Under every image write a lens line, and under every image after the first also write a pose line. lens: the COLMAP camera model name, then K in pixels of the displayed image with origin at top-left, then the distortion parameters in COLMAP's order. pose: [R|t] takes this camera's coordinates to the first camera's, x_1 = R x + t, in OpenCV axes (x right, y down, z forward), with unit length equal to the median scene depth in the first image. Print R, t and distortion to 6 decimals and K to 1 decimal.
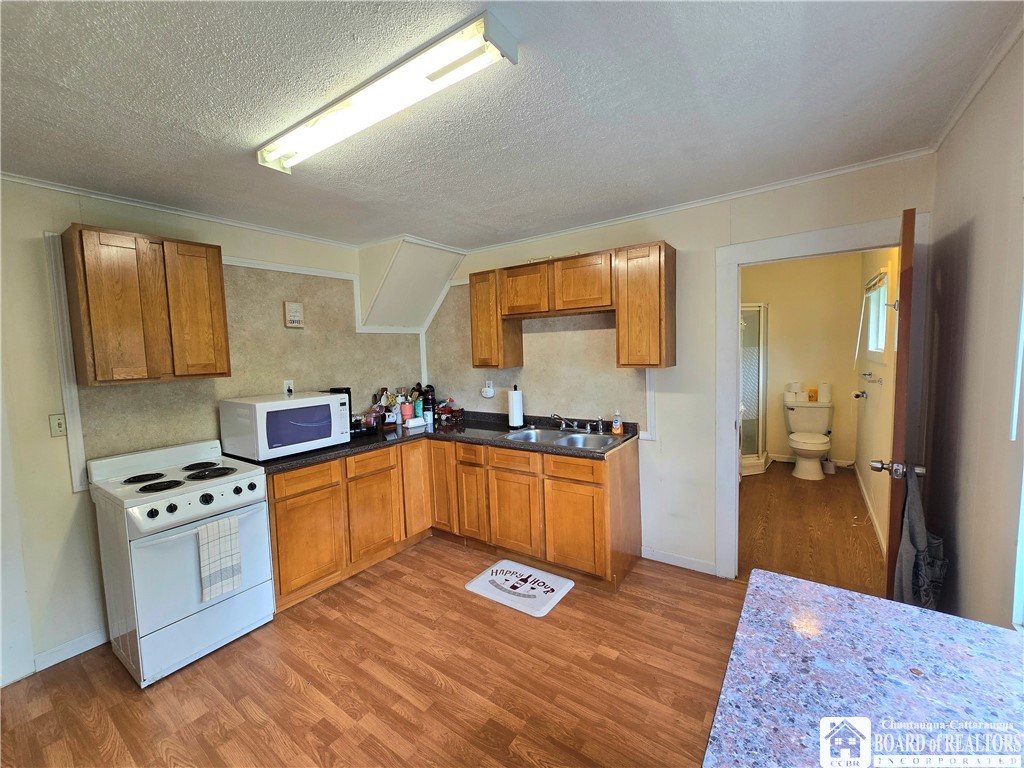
lens RADIAL K [[417.8, 0, 512.7], [0, 417.8, 380.5], [0, 0, 1]] dist [-0.001805, 0.000218]
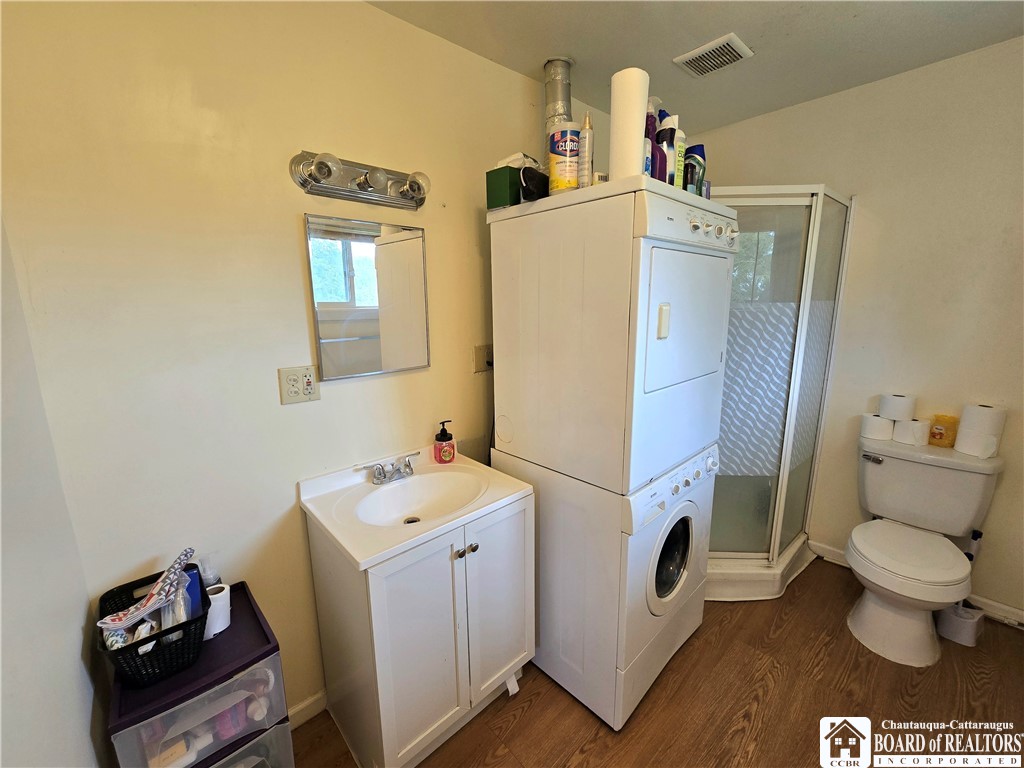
lens RADIAL K [[417.8, 0, 509.9], [0, 417.8, 380.9], [0, 0, 1]] dist [-0.001805, 0.000218]
pose [[0.975392, 0.066832, -0.210103, 0.407620], [-0.041466, 0.991553, 0.122898, -0.044217], [0.216542, -0.111161, 0.969924, 0.545236]]
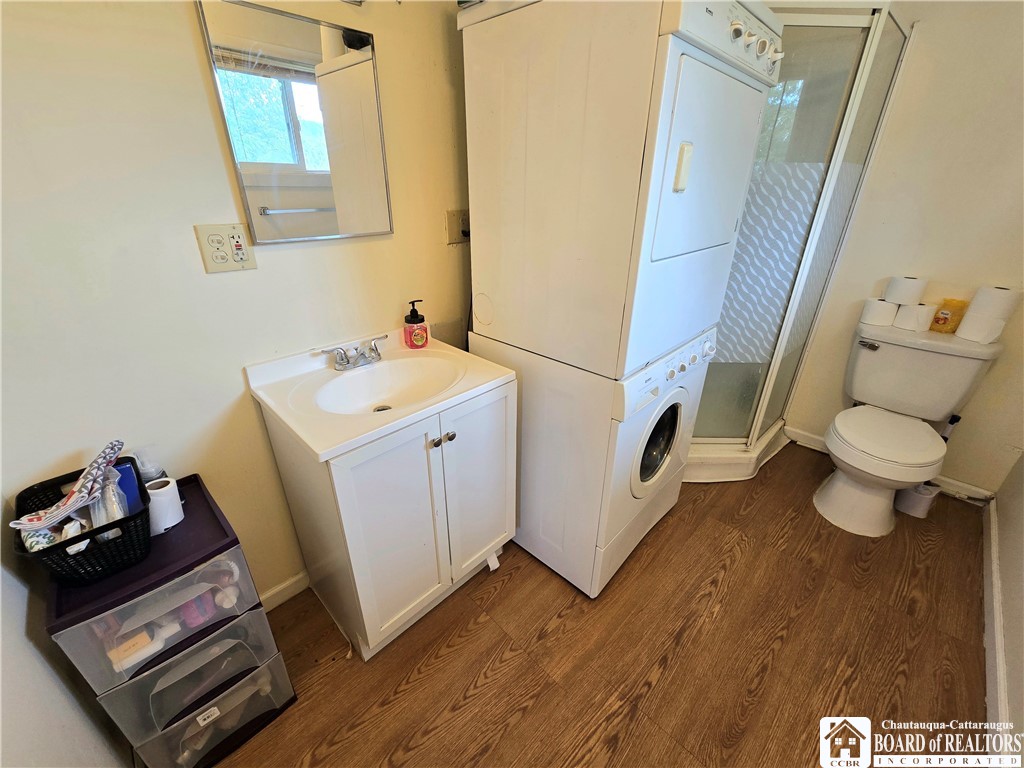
lens RADIAL K [[417.8, 0, 508.3], [0, 417.8, 380.3], [0, 0, 1]] dist [-0.001805, 0.000218]
pose [[0.983362, 0.112256, -0.142821, 0.400351], [-0.053832, 0.930974, 0.361094, -0.025237], [0.173498, -0.347398, 0.921528, 0.579655]]
